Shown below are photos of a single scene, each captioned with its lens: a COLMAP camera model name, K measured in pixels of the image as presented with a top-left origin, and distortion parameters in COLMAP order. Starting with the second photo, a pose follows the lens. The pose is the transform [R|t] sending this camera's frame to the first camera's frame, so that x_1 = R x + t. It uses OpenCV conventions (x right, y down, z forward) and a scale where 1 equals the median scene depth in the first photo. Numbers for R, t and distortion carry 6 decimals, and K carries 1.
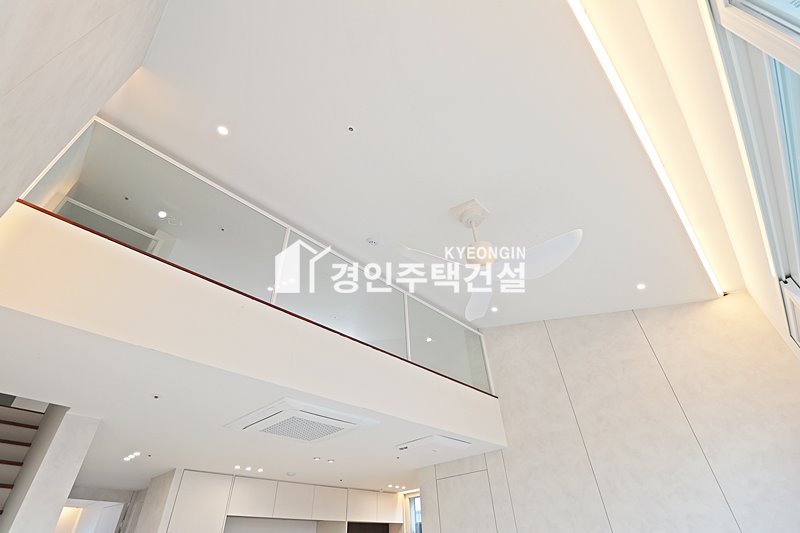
lens RADIAL K [[369.4, 0, 401.0], [0, 369.4, 261.0], [0, 0, 1]] dist [0.000914, -0.015183]
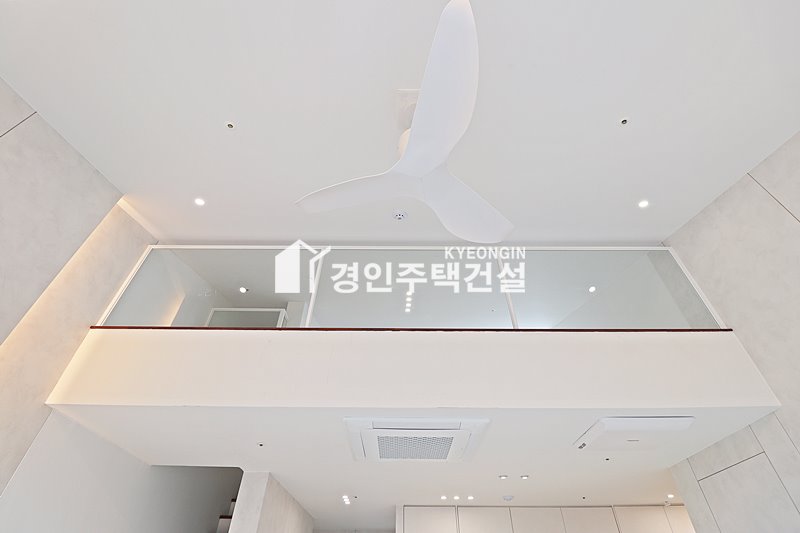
lens RADIAL K [[372.5, 0, 401.1], [0, 372.5, 261.5], [0, 0, 1]] dist [-0.003353, -0.010823]
pose [[0.695384, -0.456429, -0.555080, 0.271309], [0.431026, 0.882950, -0.186055, 0.156212], [0.575028, -0.109874, 0.810722, 0.233603]]
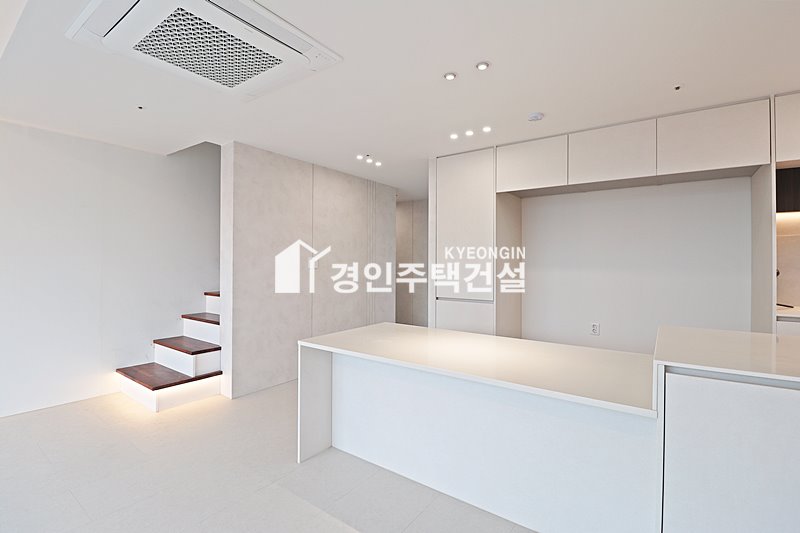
lens RADIAL K [[369.4, 0, 401.0], [0, 369.4, 261.0], [0, 0, 1]] dist [0.000914, -0.015183]
pose [[0.139725, 0.032596, -0.989654, 0.263571], [0.620589, 0.775925, 0.113175, 0.589551], [0.771587, -0.629982, 0.088187, 0.684044]]
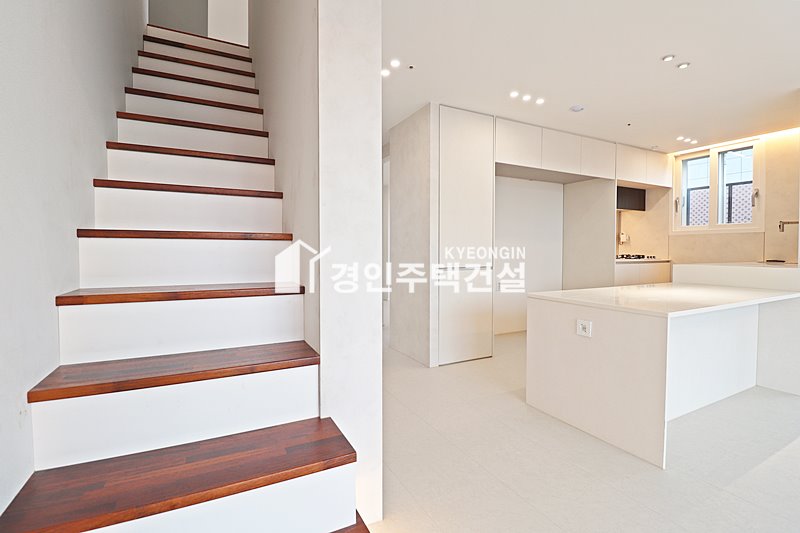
lens RADIAL K [[372.5, 0, 401.1], [0, 372.5, 261.5], [0, 0, 1]] dist [-0.003353, -0.010823]
pose [[0.946843, 0.048330, -0.318046, -0.397912], [0.174462, 0.753495, 0.633884, 0.308859], [0.270281, -0.655675, 0.705009, 0.236375]]
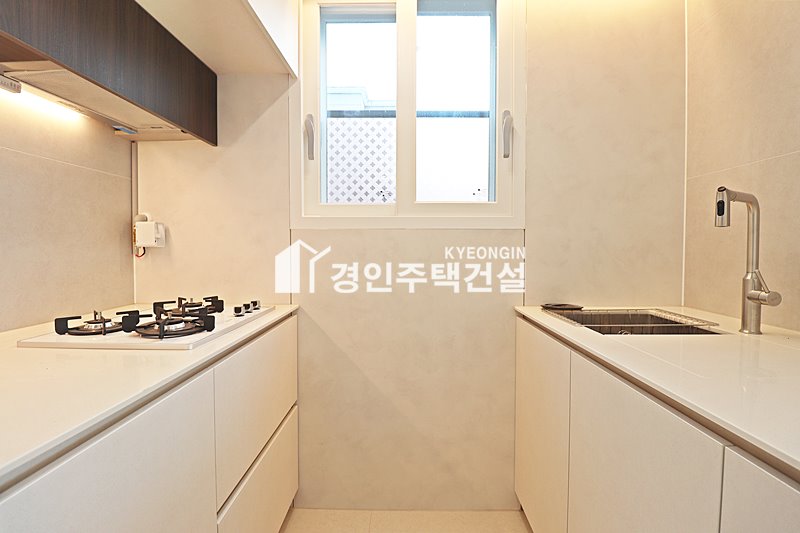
lens RADIAL K [[370.3, 0, 402.3], [0, 370.3, 261.6], [0, 0, 1]] dist [0.000414, -0.012930]
pose [[0.726785, 0.024573, 0.686425, -0.156548], [-0.457600, 0.762604, 0.457205, 0.915840], [-0.512236, -0.646398, 0.565494, 1.025489]]
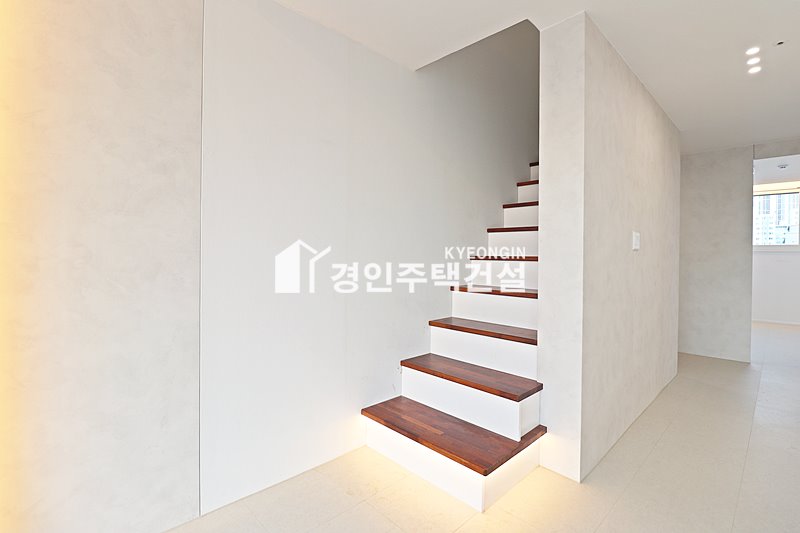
lens RADIAL K [[374.1, 0, 401.9], [0, 374.1, 257.0], [0, 0, 1]] dist [-0.017887, -0.000543]
pose [[-0.035876, 0.043608, -0.998404, -0.100731], [0.629187, 0.777171, 0.011336, 0.356203], [0.776425, -0.627776, -0.055319, 0.339961]]
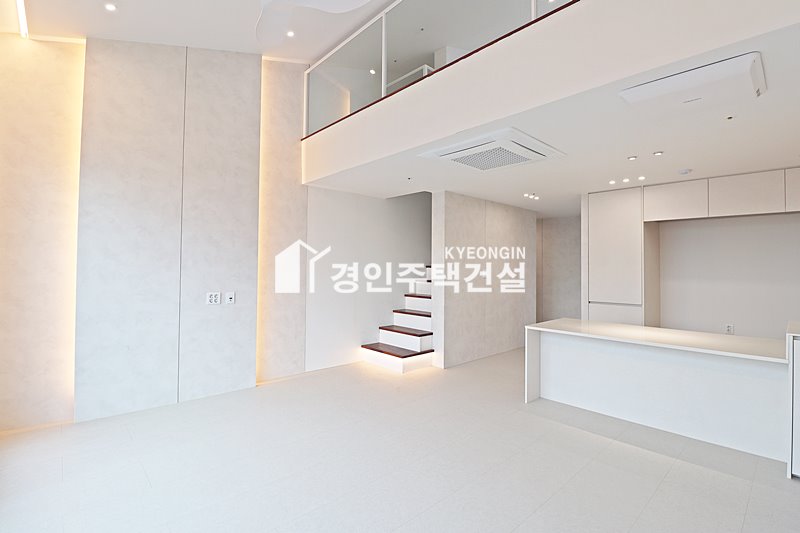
lens RADIAL K [[372.5, 0, 401.1], [0, 372.5, 261.5], [0, 0, 1]] dist [-0.003353, -0.010823]
pose [[-0.059248, 0.021878, -0.998004, 0.570556], [0.629442, 0.776781, -0.020340, 0.380465], [0.774785, -0.629391, -0.059794, 0.477613]]
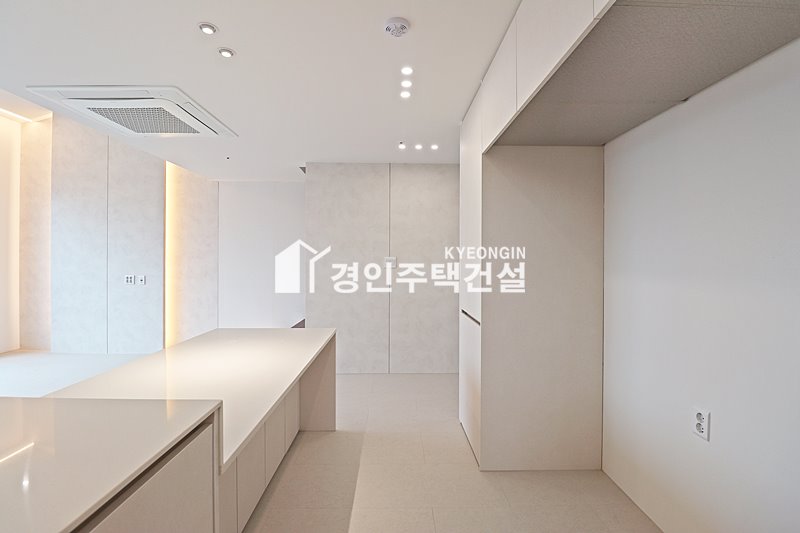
lens RADIAL K [[368.3, 0, 400.0], [0, 368.3, 261.3], [0, 0, 1]] dist [-0.000736, -0.012047]
pose [[-0.708813, 0.038737, -0.704332, -0.044585], [0.465751, 0.775596, -0.426059, 0.956125], [0.529773, -0.630040, -0.567794, 1.122886]]
